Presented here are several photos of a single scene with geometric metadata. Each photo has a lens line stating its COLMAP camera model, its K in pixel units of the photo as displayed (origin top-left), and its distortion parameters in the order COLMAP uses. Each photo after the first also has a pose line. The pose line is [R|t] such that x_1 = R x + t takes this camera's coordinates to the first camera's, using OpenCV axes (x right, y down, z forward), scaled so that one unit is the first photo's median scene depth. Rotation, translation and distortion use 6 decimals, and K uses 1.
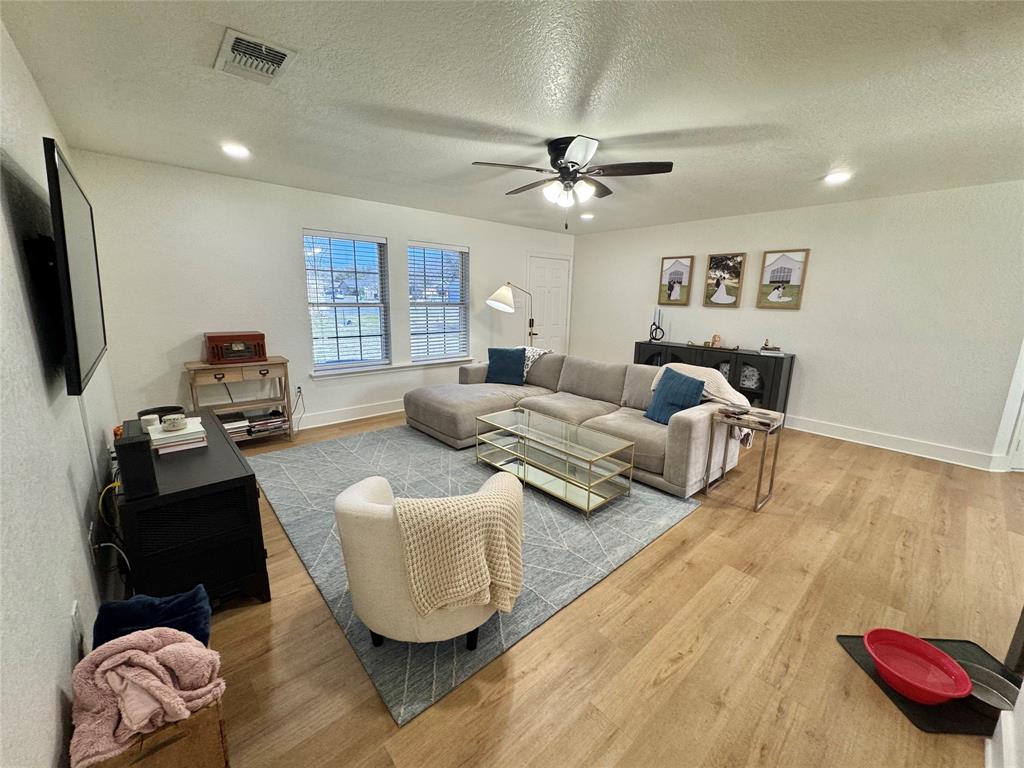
lens RADIAL K [[409.3, 0, 514.0], [0, 409.3, 382.1], [0, 0, 1]] dist [-0.001716, -0.000532]
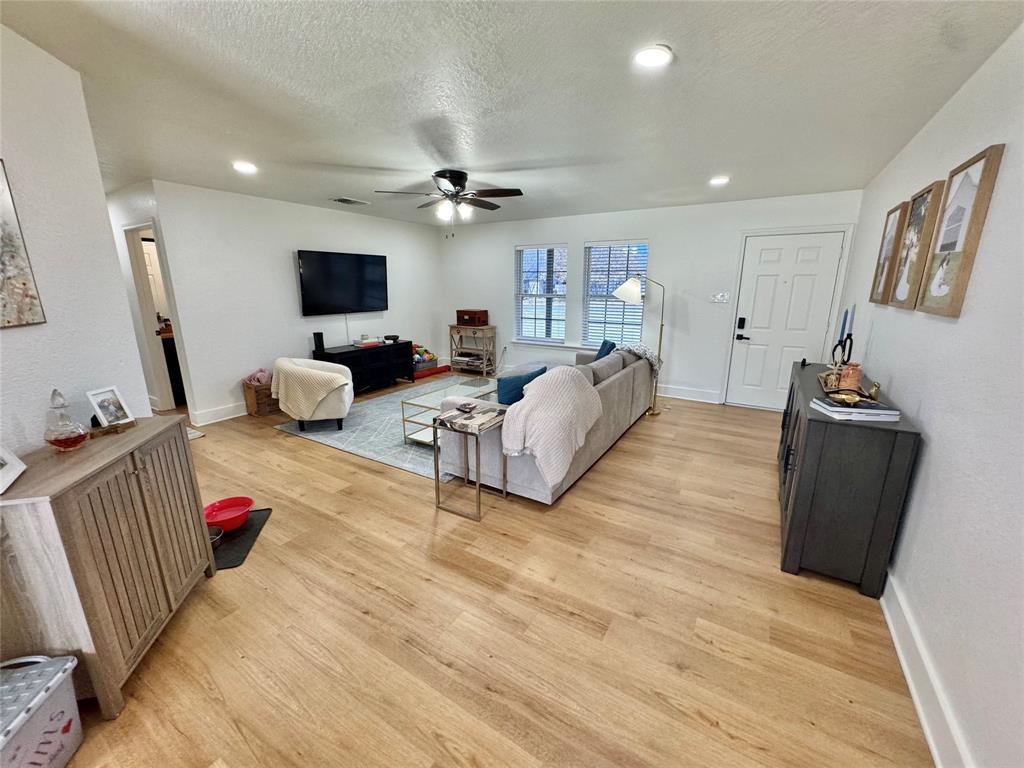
lens RADIAL K [[409.3, 0, 510.8], [0, 409.3, 384.3], [0, 0, 1]] dist [-0.001716, -0.000532]
pose [[0.281476, 0.210697, -0.936151, 0.926113], [-0.194419, 0.967884, 0.159382, -0.098576], [0.939666, 0.137143, 0.313399, 0.503892]]
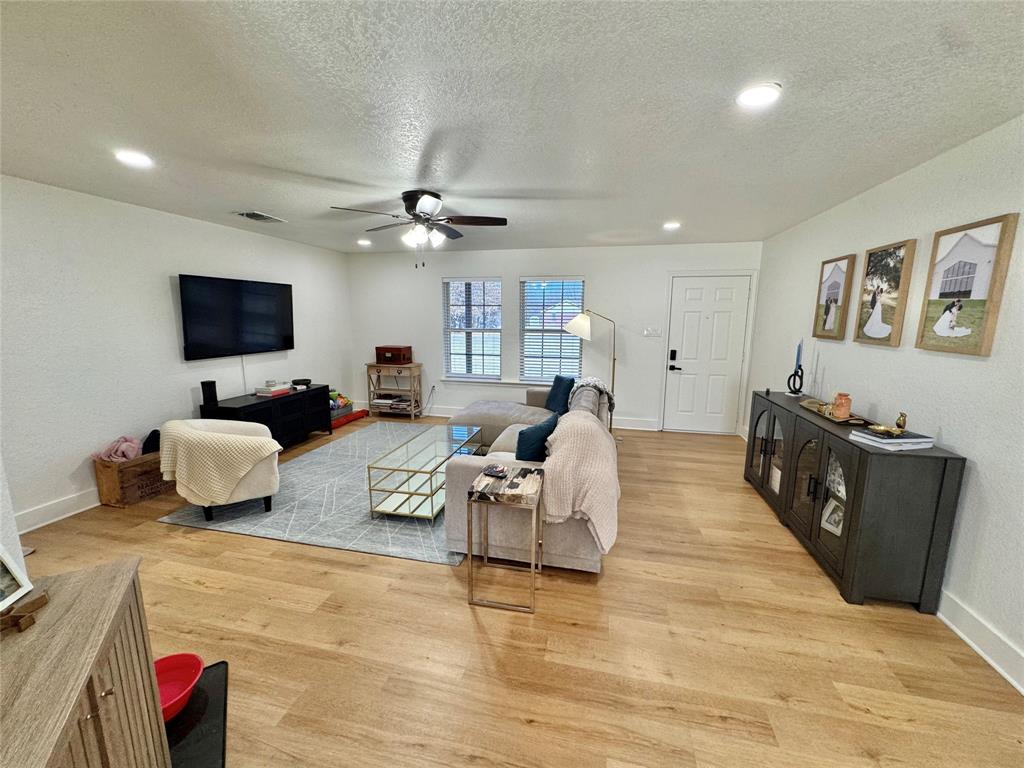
lens RADIAL K [[409.3, 0, 511.0], [0, 409.3, 384.5], [0, 0, 1]] dist [-0.001716, -0.000532]
pose [[0.571722, 0.121807, -0.811355, 0.748628], [-0.164696, 0.985827, 0.031947, -0.078695], [0.803747, 0.115363, 0.583680, 0.347859]]
